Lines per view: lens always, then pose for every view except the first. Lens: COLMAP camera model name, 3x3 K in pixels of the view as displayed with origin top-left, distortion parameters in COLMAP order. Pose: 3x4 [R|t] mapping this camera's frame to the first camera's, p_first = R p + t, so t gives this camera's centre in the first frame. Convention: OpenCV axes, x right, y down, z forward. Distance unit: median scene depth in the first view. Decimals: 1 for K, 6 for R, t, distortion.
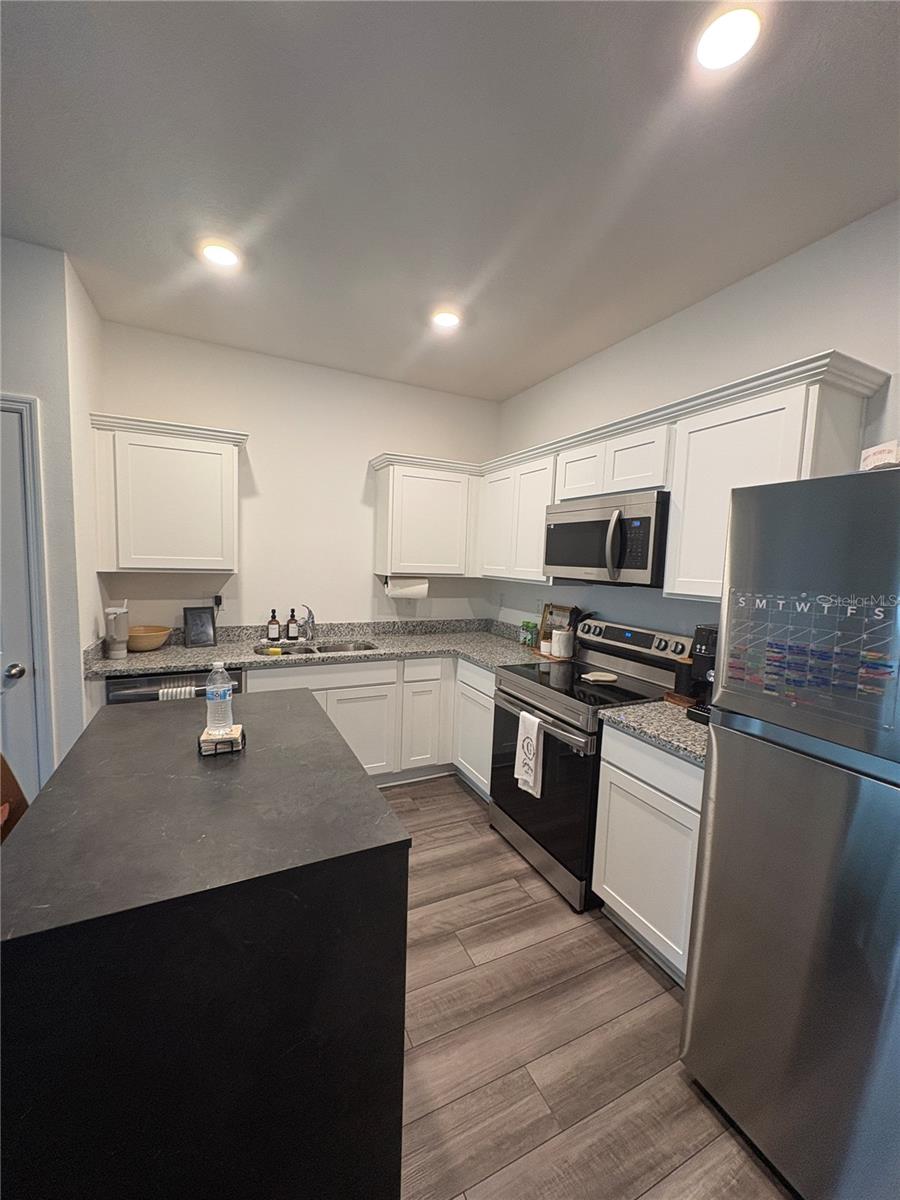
lens RADIAL K [[477.4, 0, 450.0], [0, 477.4, 600.0], [0, 0, 1]] dist [0.000869, 0.000249]
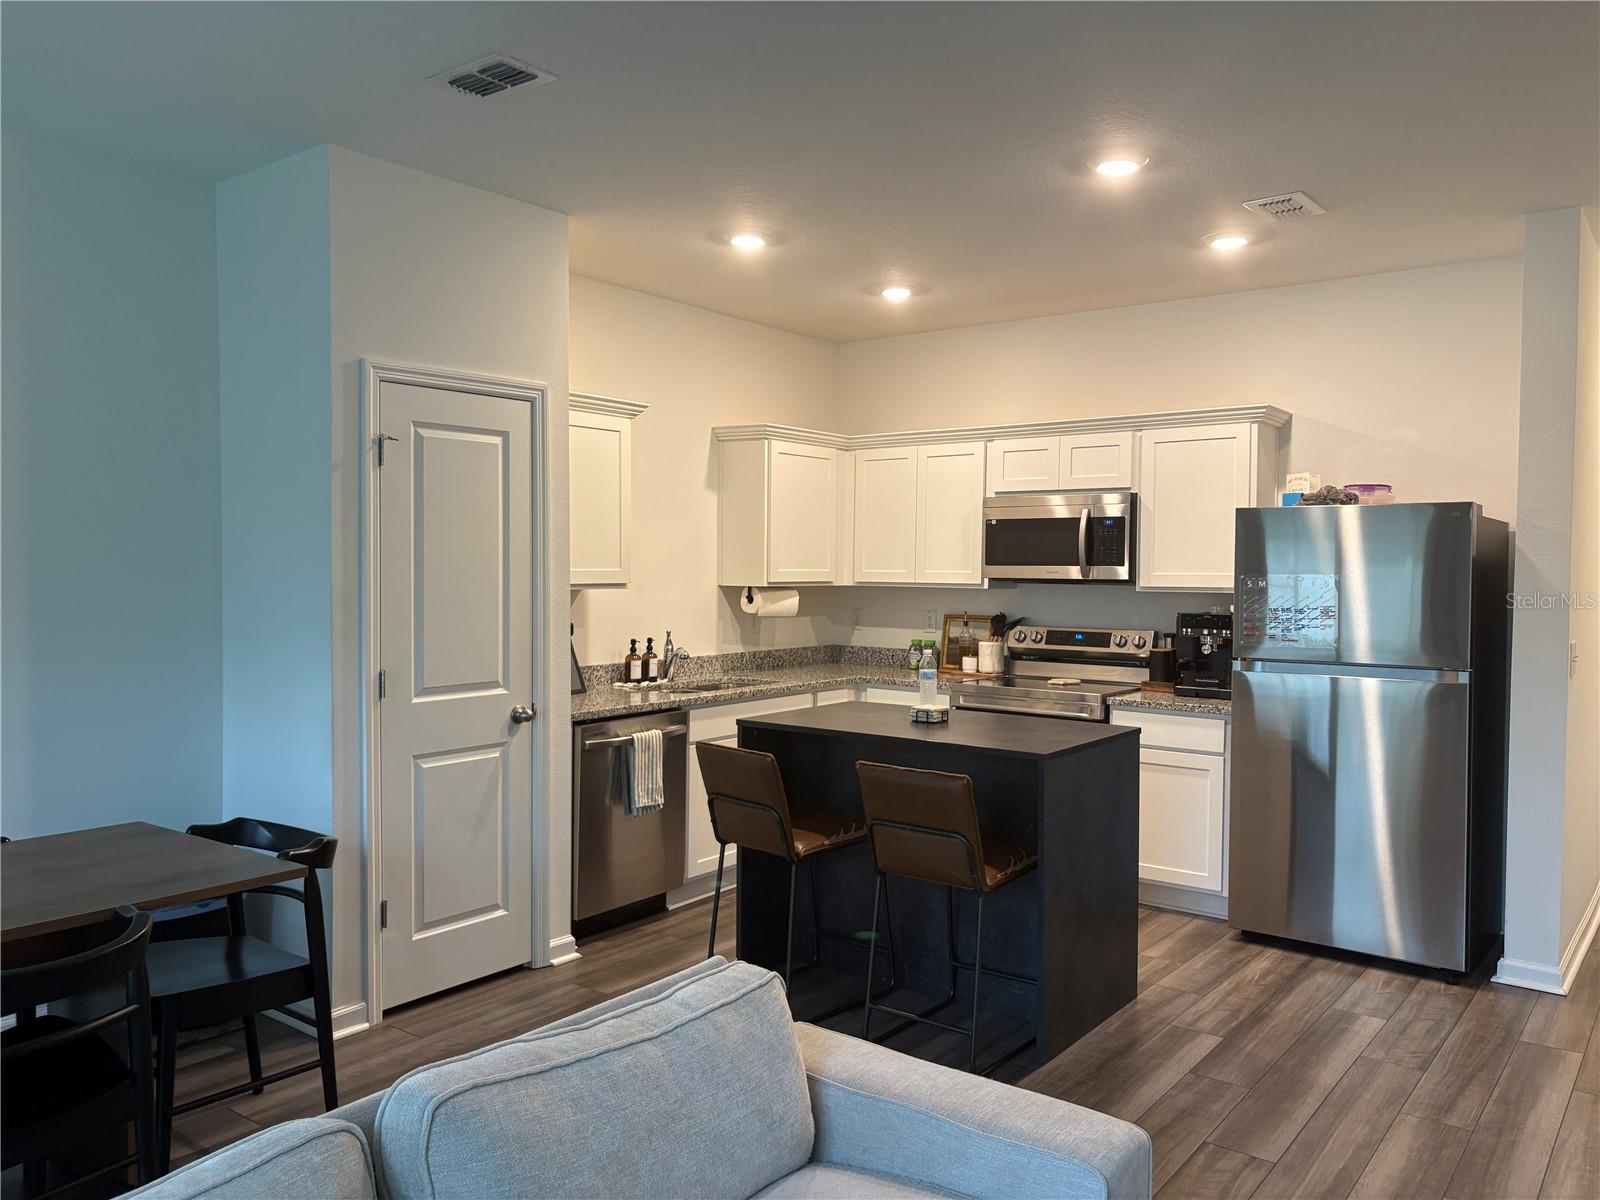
lens RADIAL K [[1156.7, 0, 800.0], [0, 1156.7, 600.0], [0, 0, 1]] dist [0.006193, -0.000211]
pose [[0.898562, -0.041699, 0.436861, -1.040189], [0.062706, 0.997461, -0.033767, 0.040879], [-0.434344, 0.057736, 0.898895, -0.760700]]
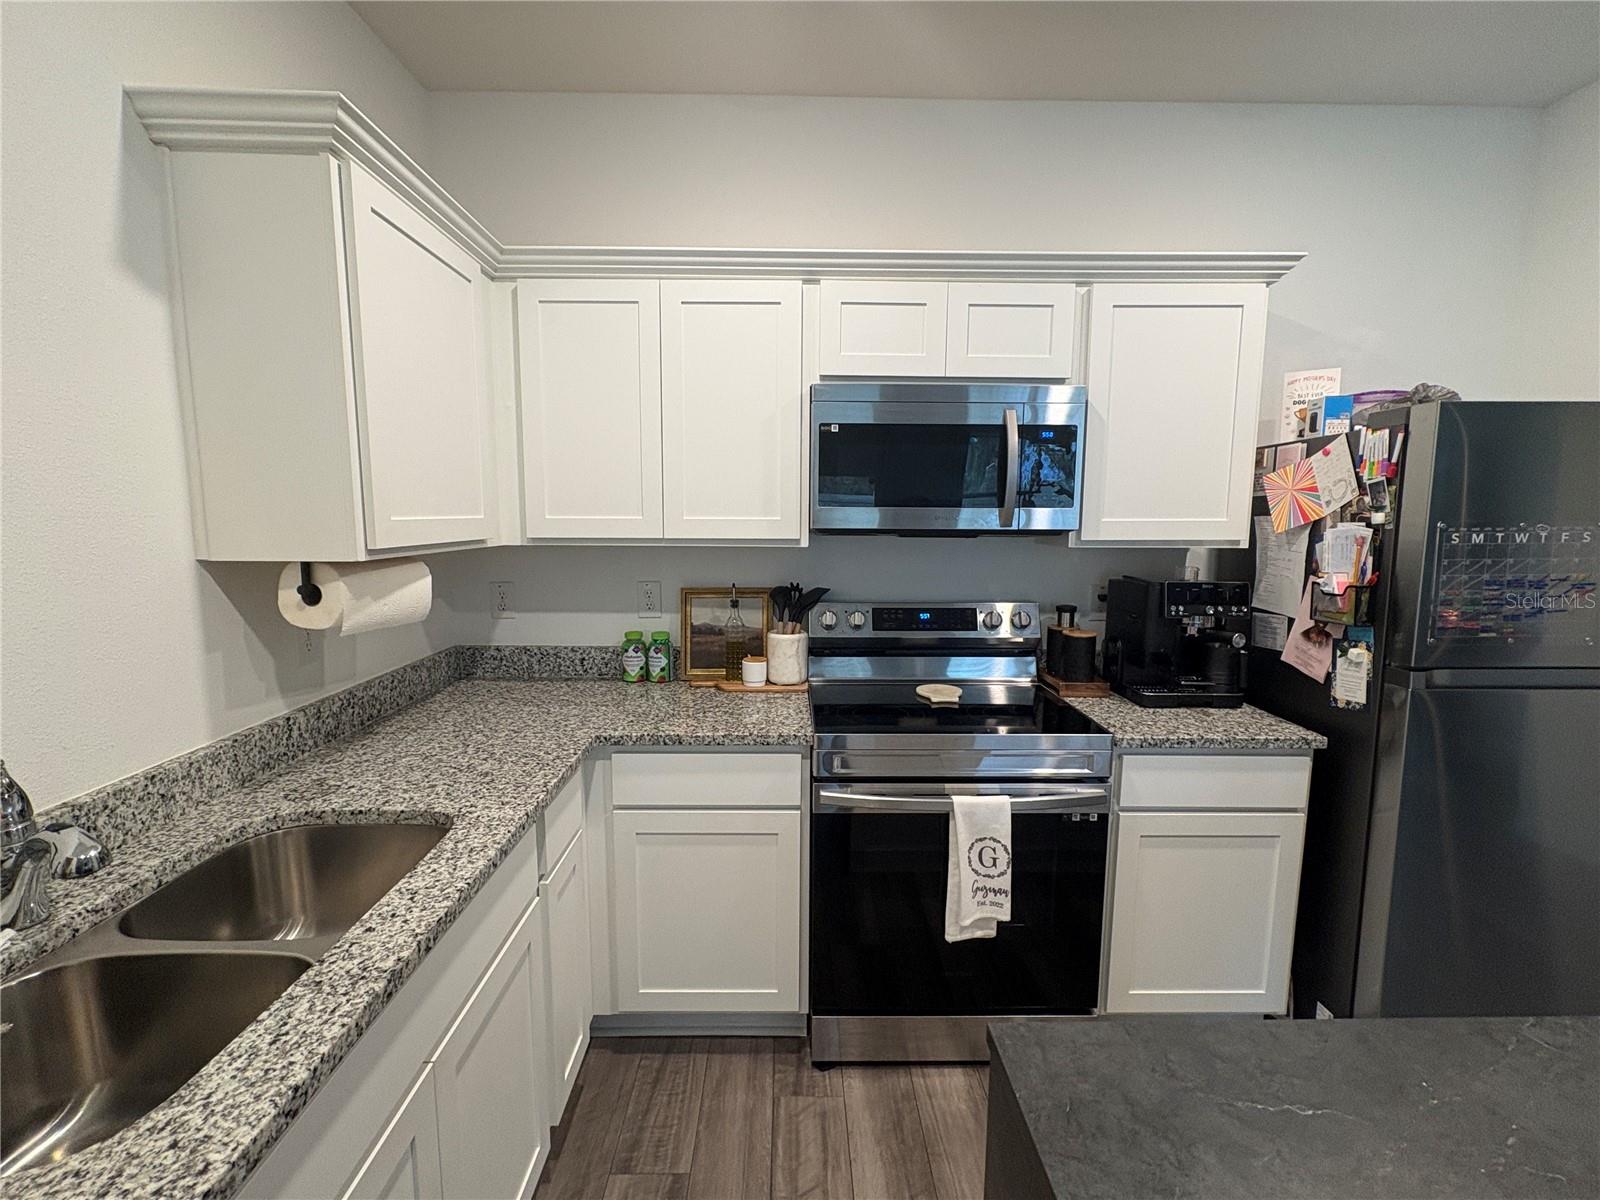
lens RADIAL K [[707.1, 0, 800.0], [0, 707.1, 600.0], [0, 0, 1]] dist [-0.000690, 0.000335]
pose [[0.427083, -0.145535, 0.892423, -0.478639], [0.089859, 0.988908, 0.118266, -0.065900], [-0.899736, 0.029683, 0.435424, 0.700805]]
